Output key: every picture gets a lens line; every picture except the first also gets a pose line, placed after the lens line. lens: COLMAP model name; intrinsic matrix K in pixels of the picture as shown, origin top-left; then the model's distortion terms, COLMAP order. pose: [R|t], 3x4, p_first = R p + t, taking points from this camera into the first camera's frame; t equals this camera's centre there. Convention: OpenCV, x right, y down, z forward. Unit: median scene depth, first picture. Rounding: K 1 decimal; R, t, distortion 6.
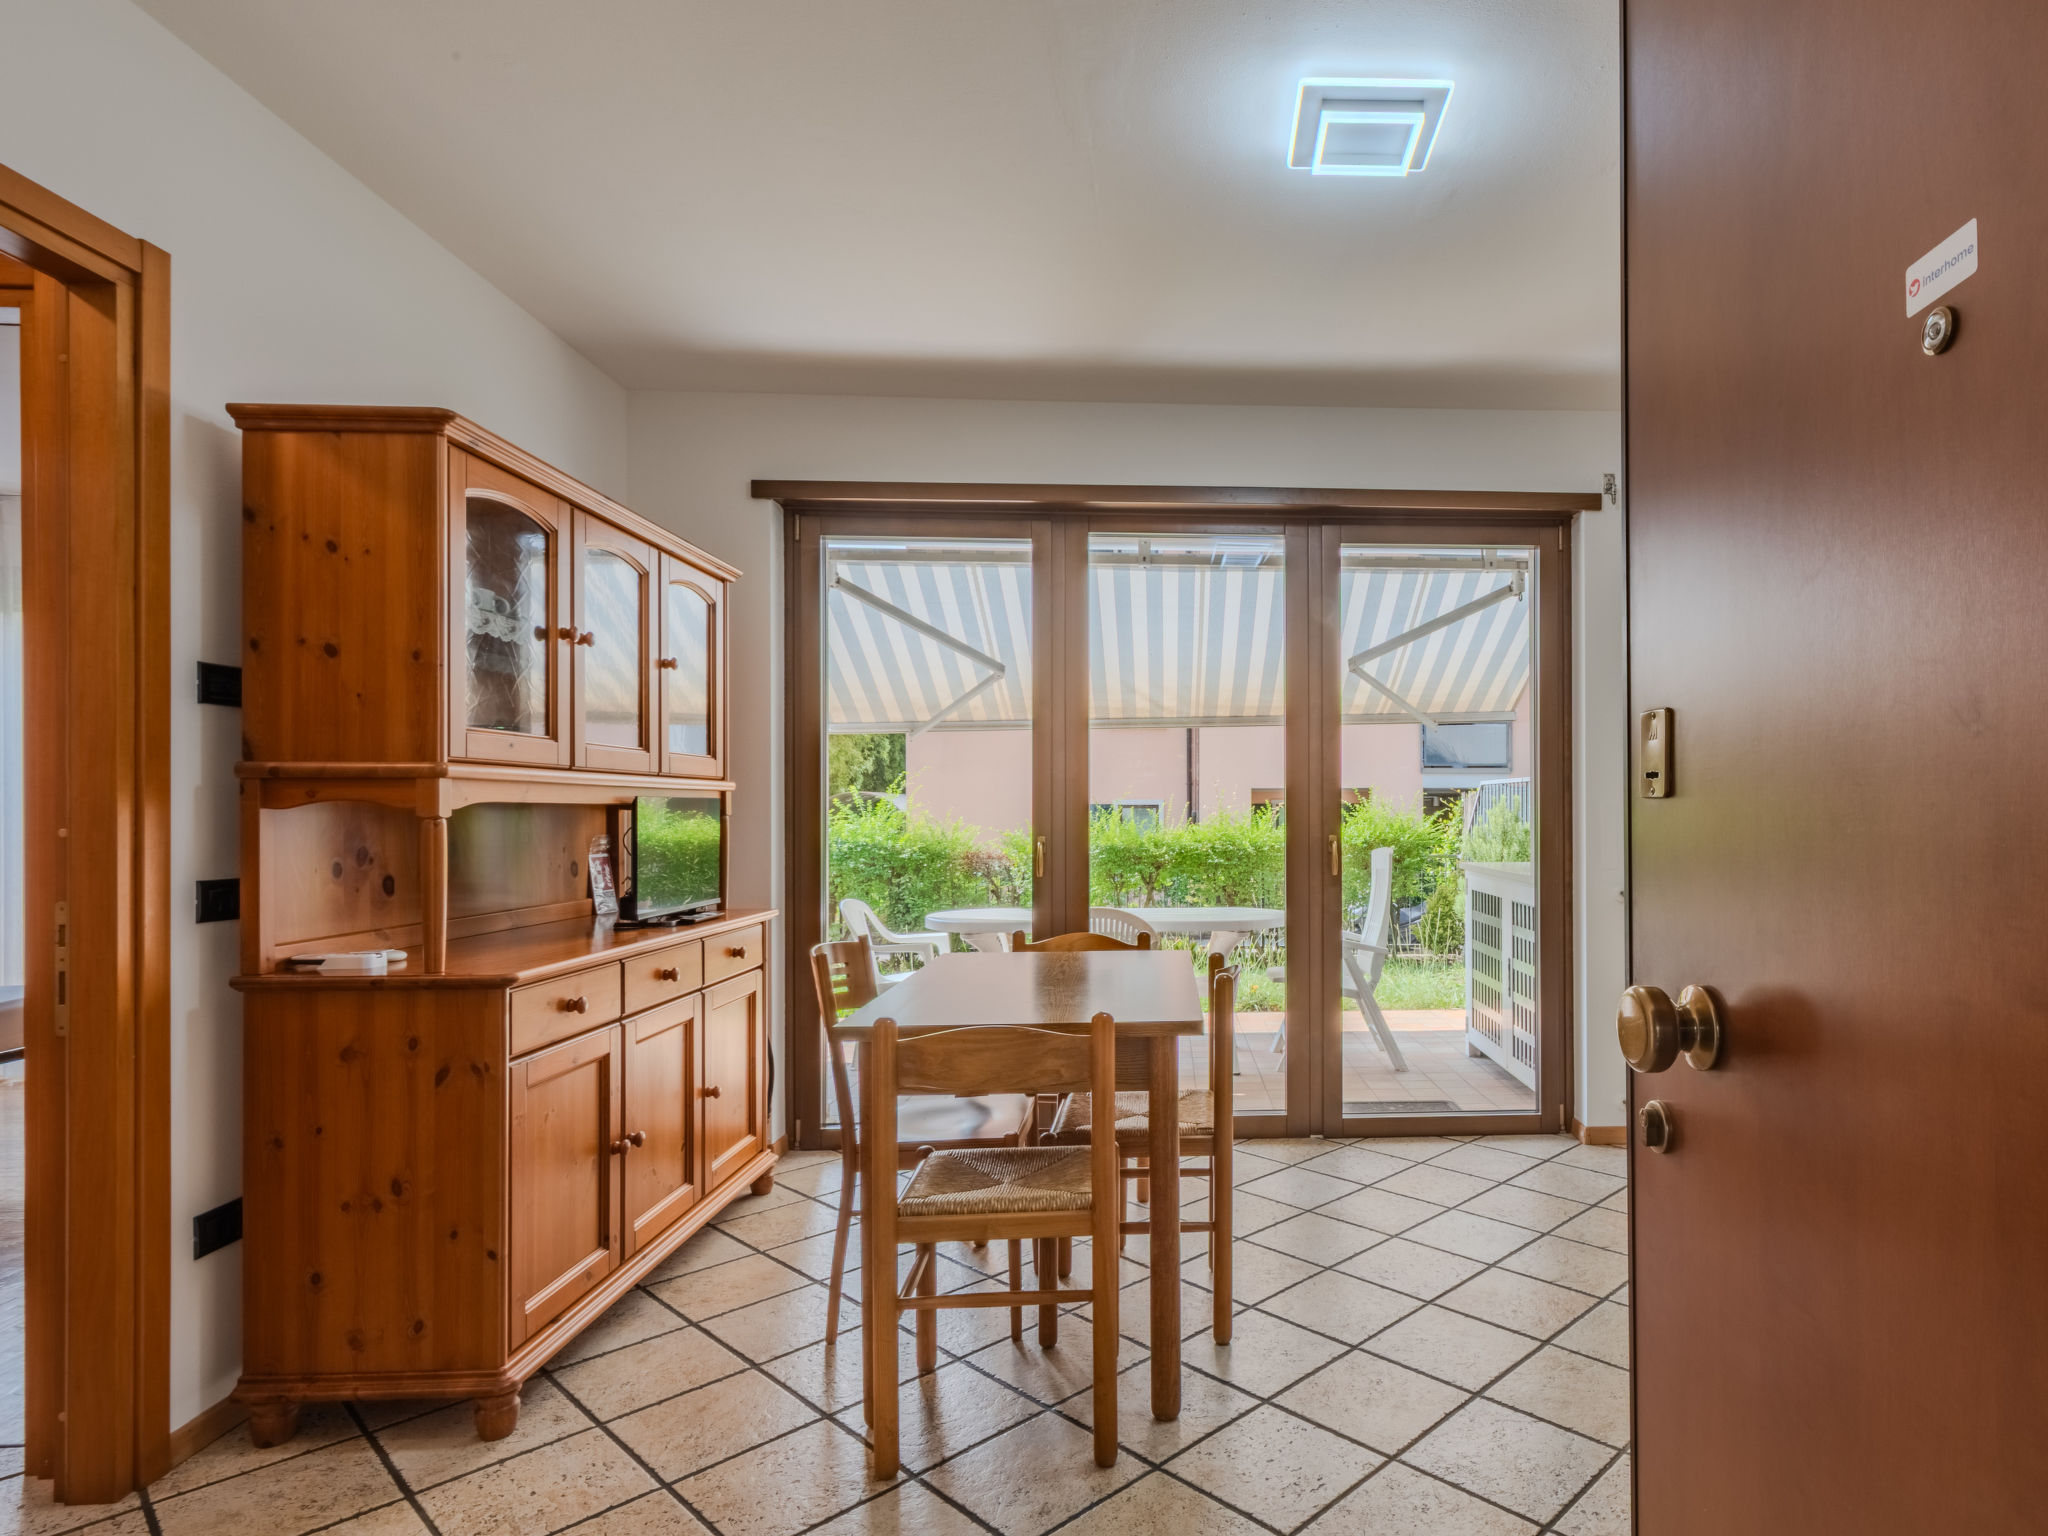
lens RADIAL K [[1195.9, 0, 1238.4], [0, 1195.9, 809.4], [0, 0, 1]] dist [0.037530, -0.027977]
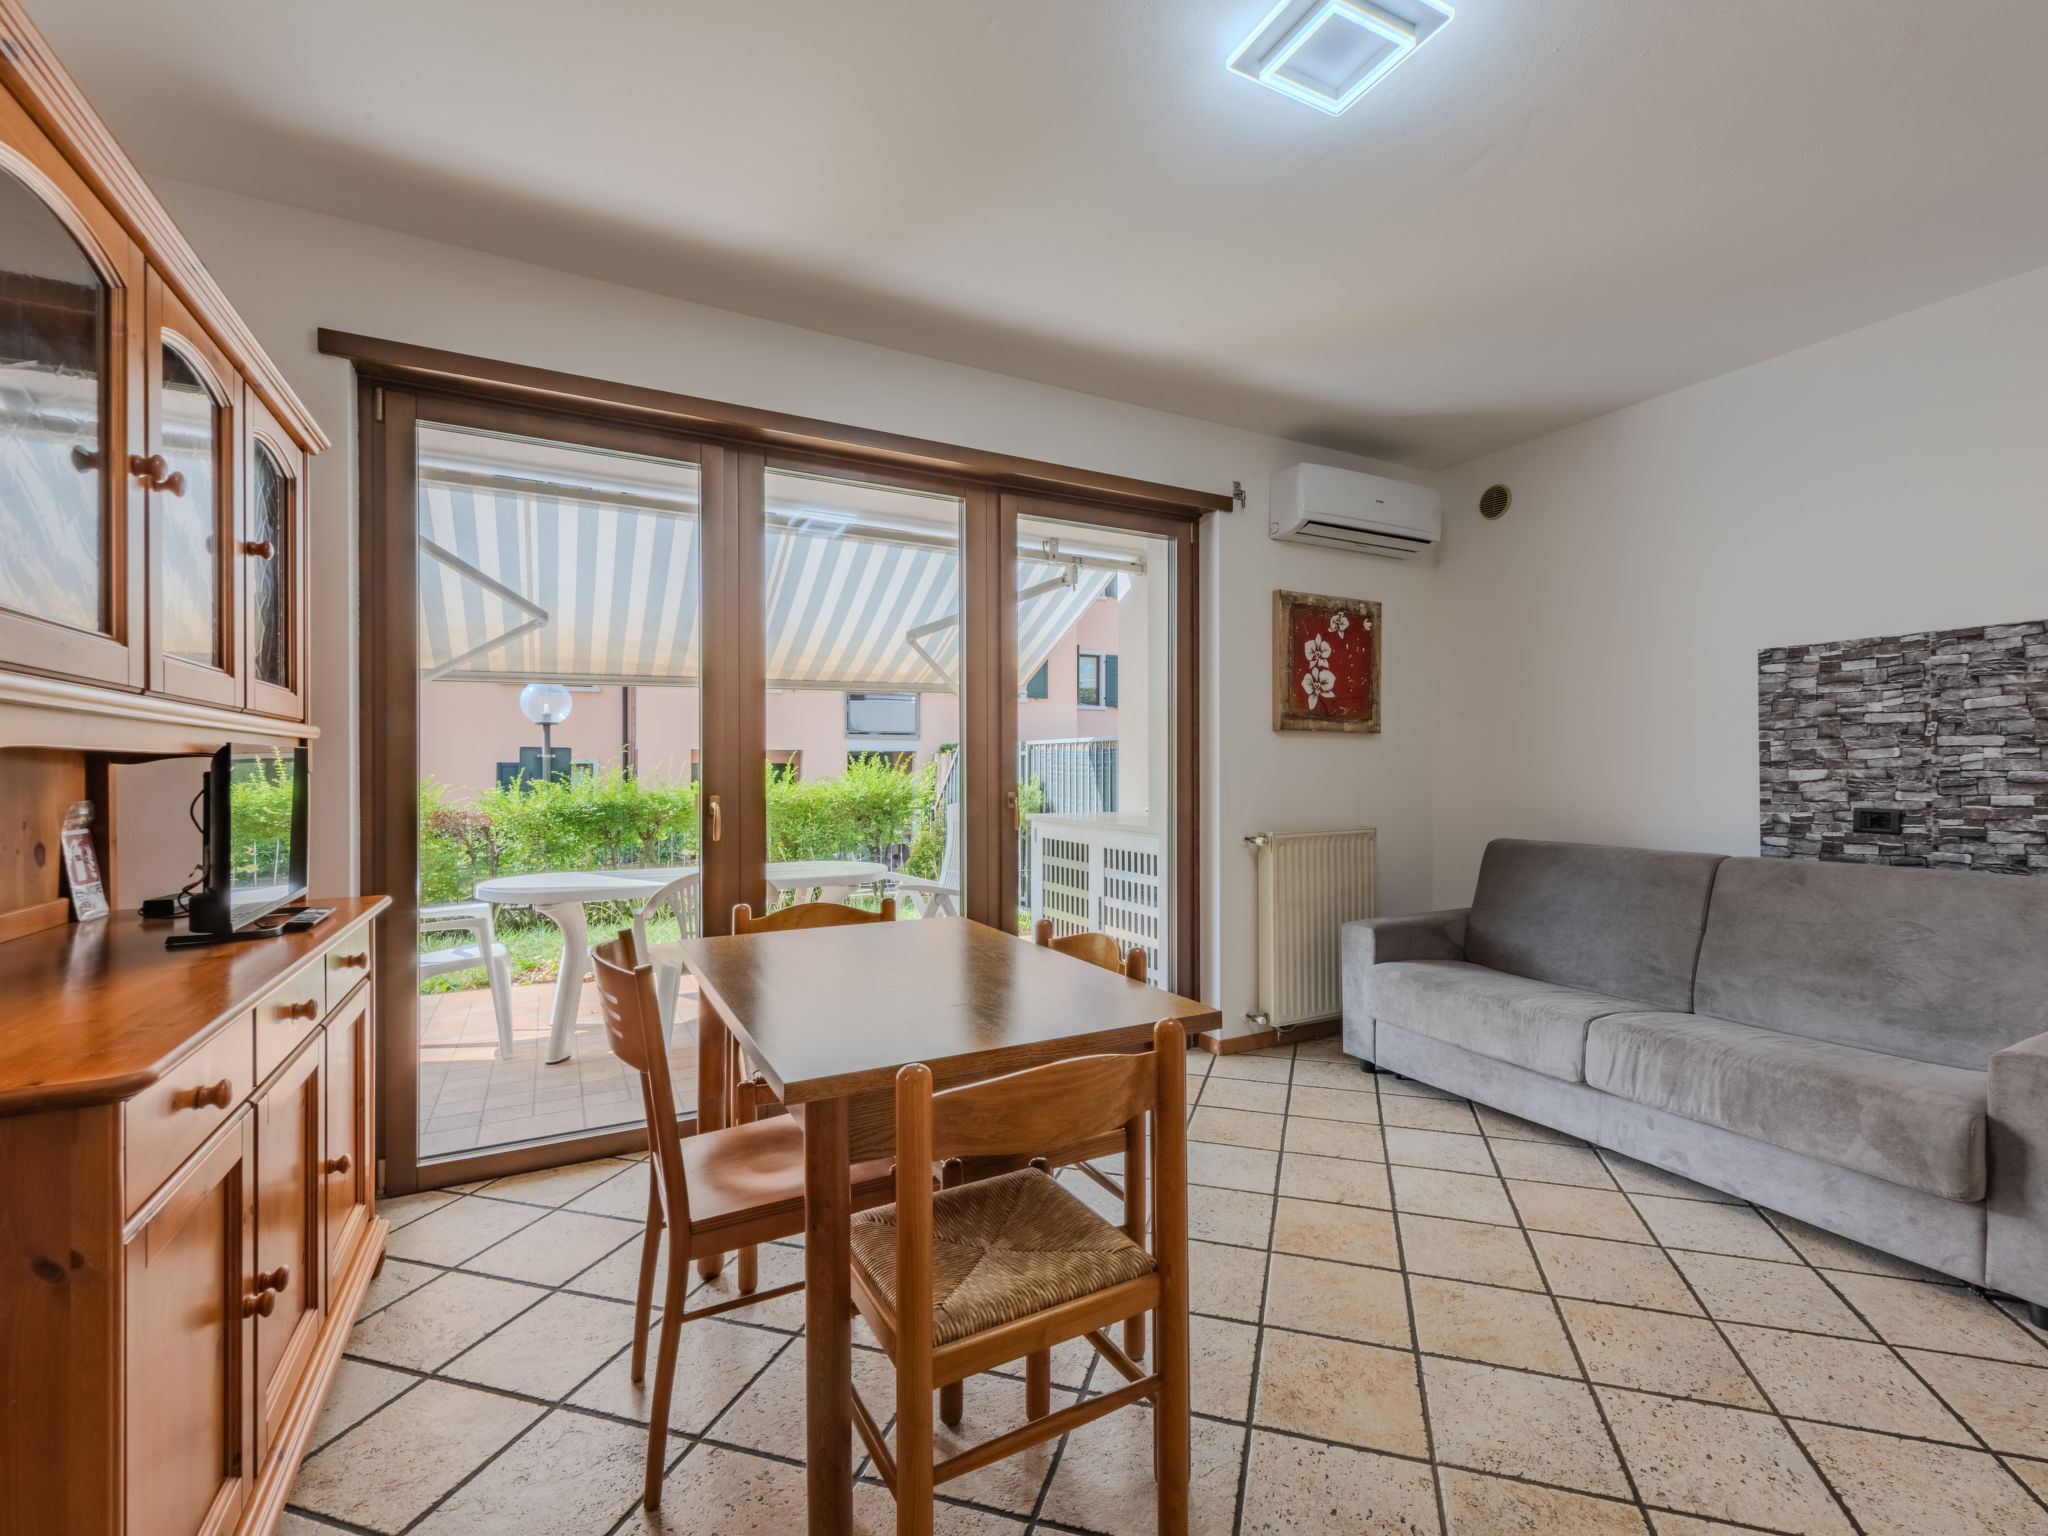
lens RADIAL K [[922.8, 0, 1061.3], [0, 922.8, 773.5], [0, 0, 1]] dist [0.023266, -0.007005]
pose [[0.895794, 0.000414, 0.444470, -0.244232], [-0.002477, 0.999989, 0.004062, 0.002255], [-0.444463, -0.004740, 0.895785, 0.262742]]
